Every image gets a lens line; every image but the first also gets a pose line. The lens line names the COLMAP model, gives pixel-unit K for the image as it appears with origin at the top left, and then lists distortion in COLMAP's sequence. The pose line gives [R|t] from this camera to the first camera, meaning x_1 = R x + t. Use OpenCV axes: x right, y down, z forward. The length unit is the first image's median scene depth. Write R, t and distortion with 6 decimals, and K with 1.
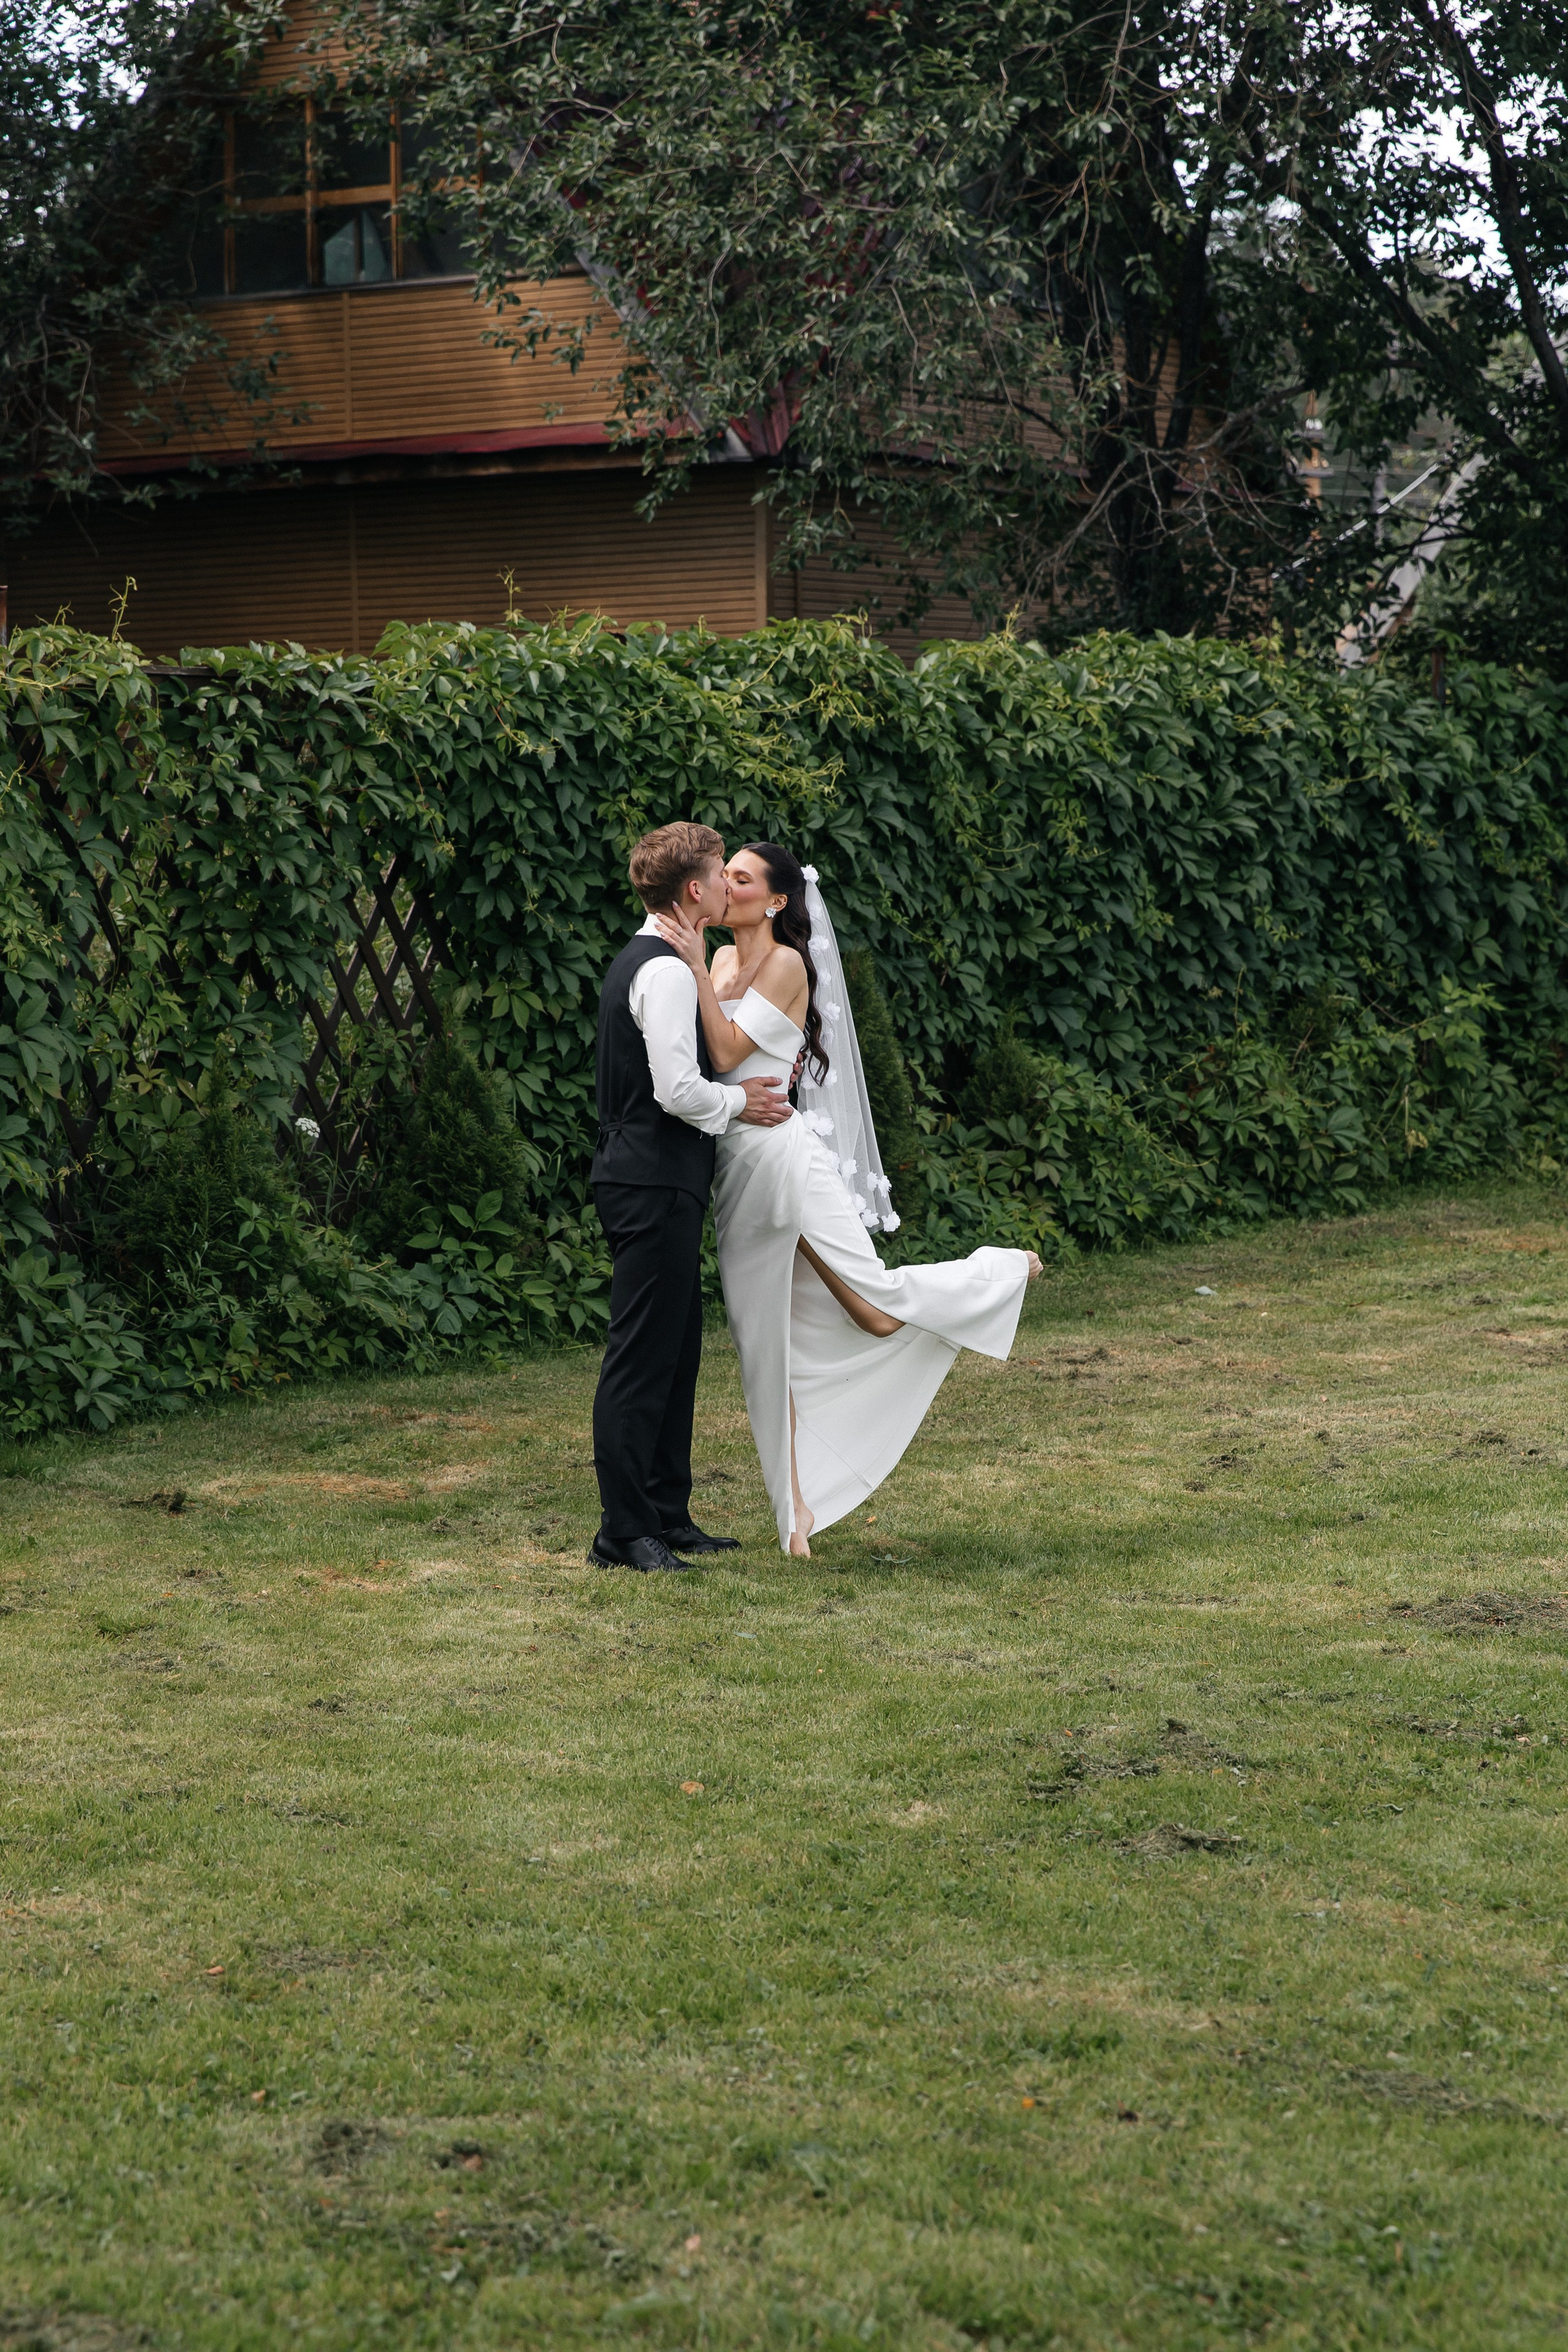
lens RADIAL K [[4582.6, 0, 769.6], [0, 4582.6, 1177.5], [0, 0, 1]] dist [0.212380, 0.000000]
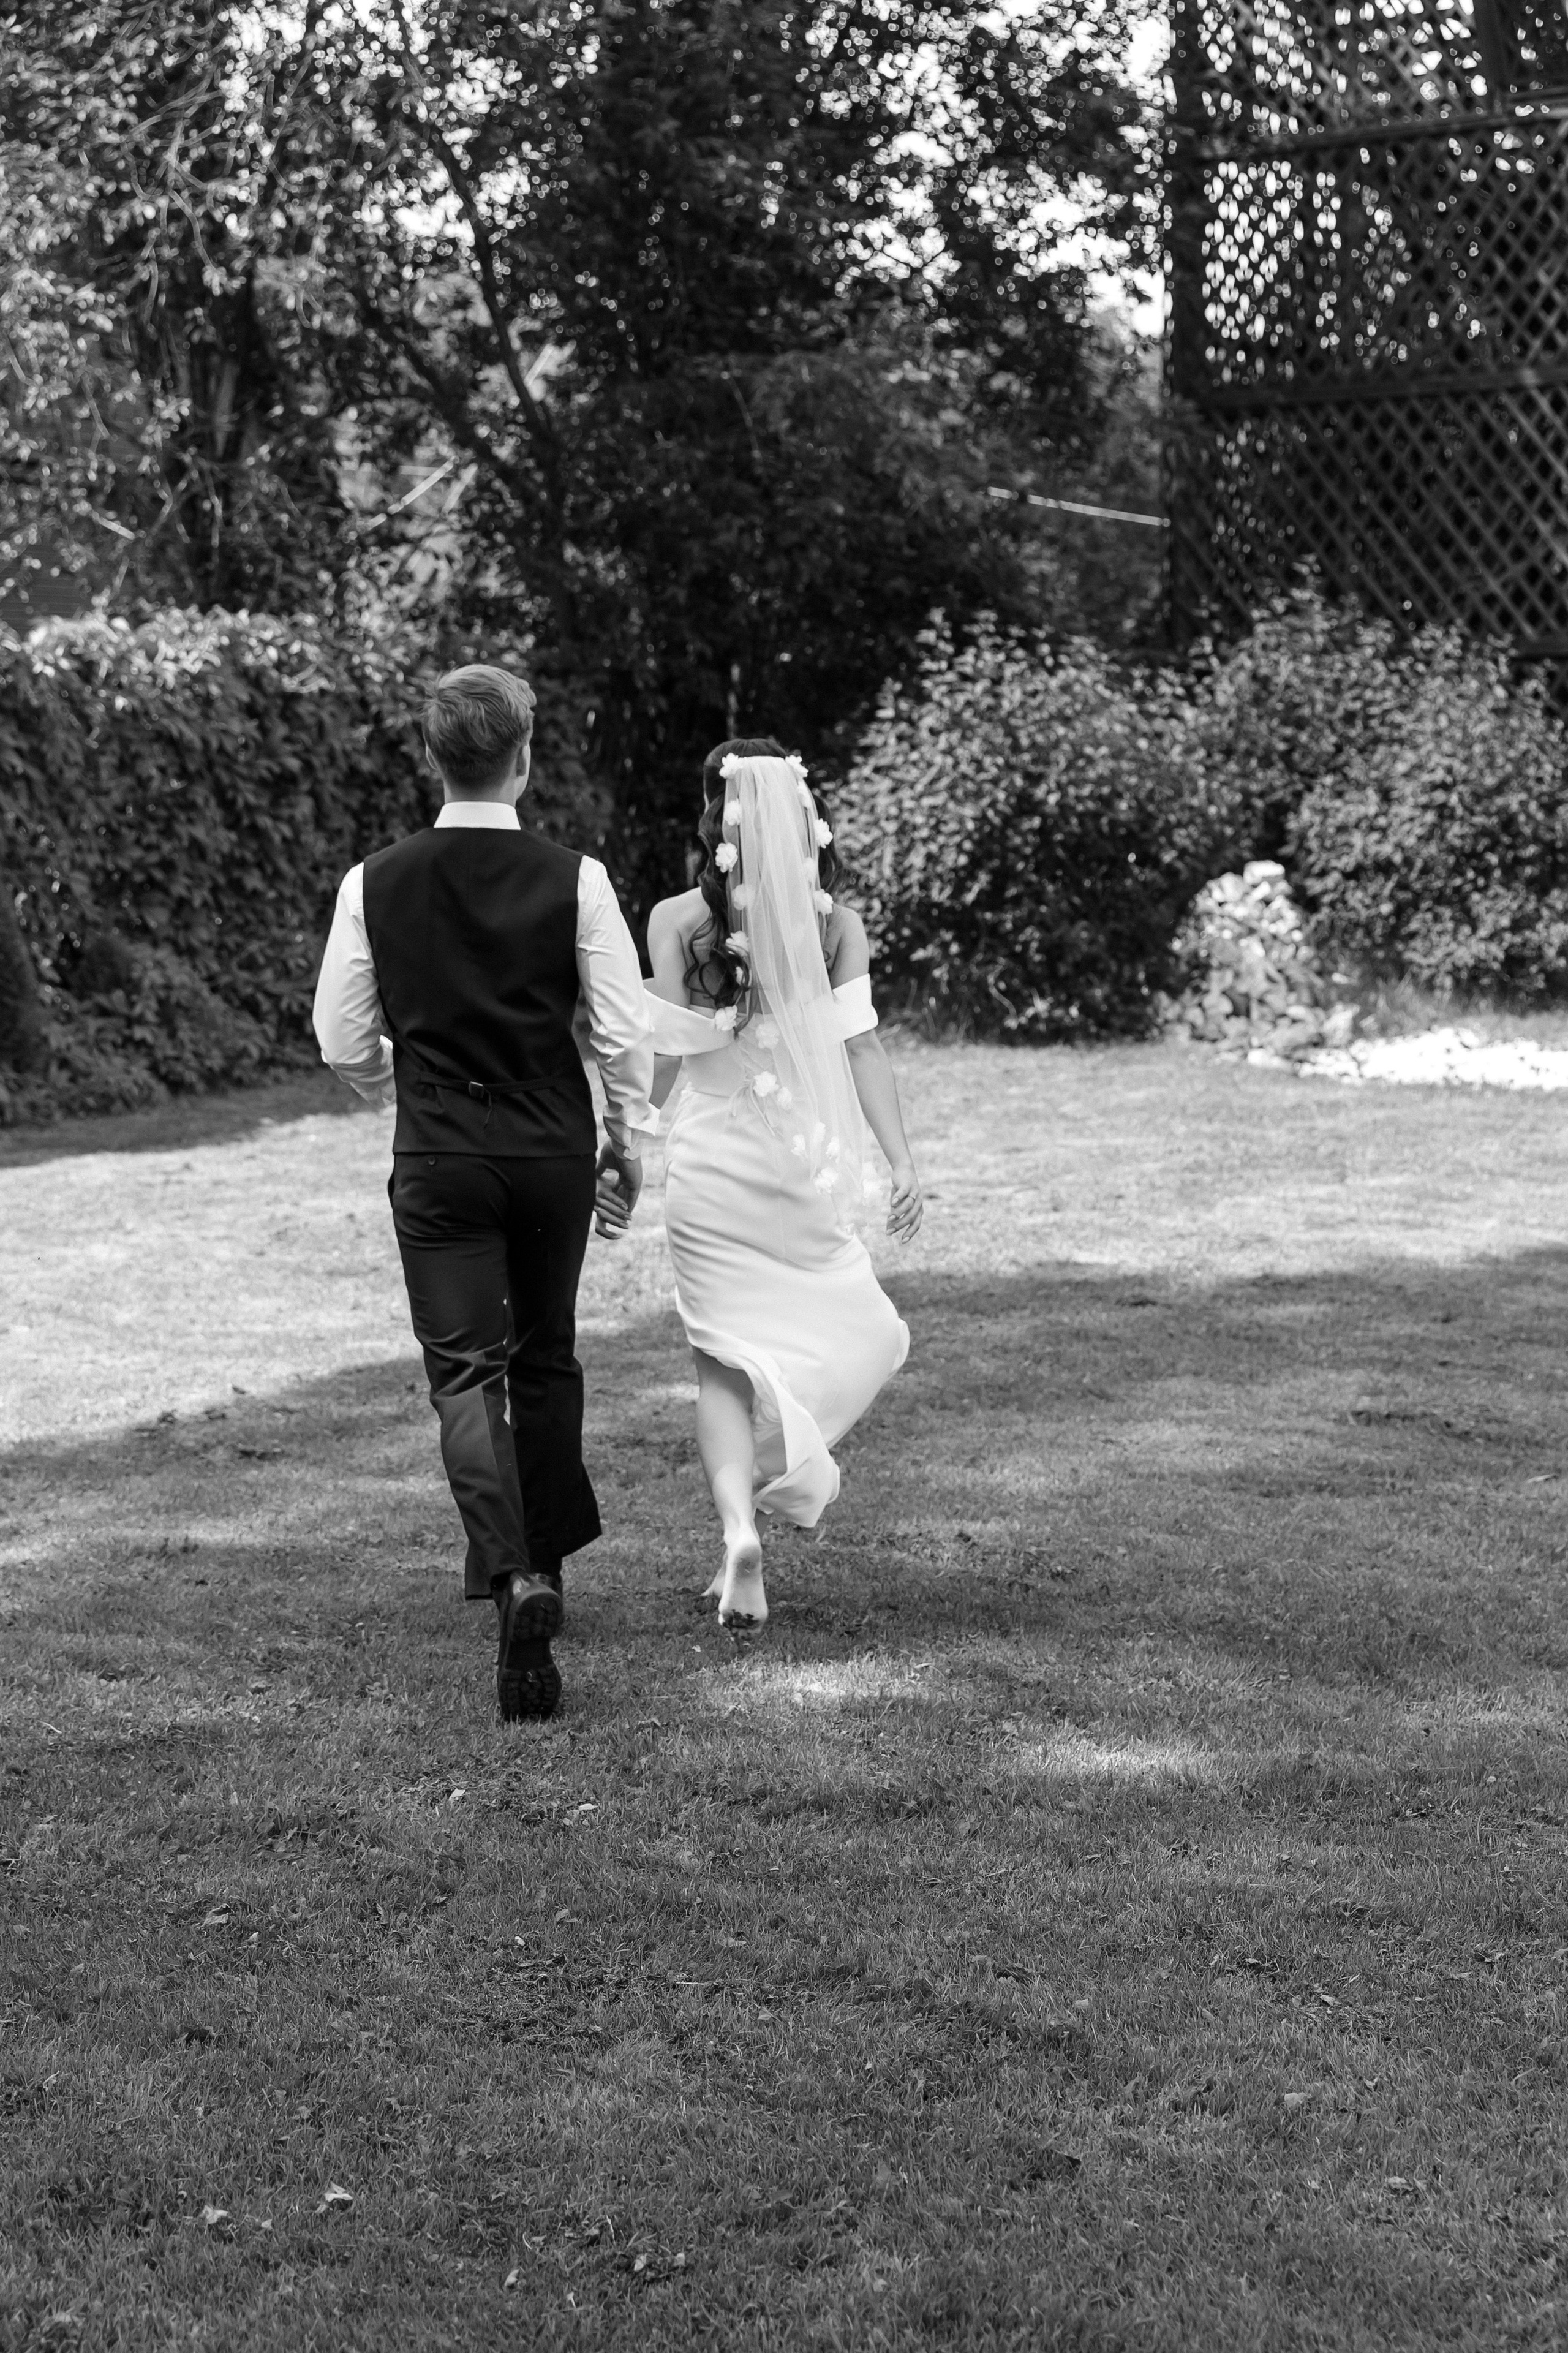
lens RADIAL K [[3789.7, 0, 778.0], [0, 3789.7, 1193.2], [0, 0, 1]] dist [-0.066818, 0.000000]
pose [[0.974335, -0.030630, 0.223010, -0.005165], [0.022132, 0.998934, 0.040509, 0.005796], [-0.224013, -0.034533, 0.973974, -0.101065]]
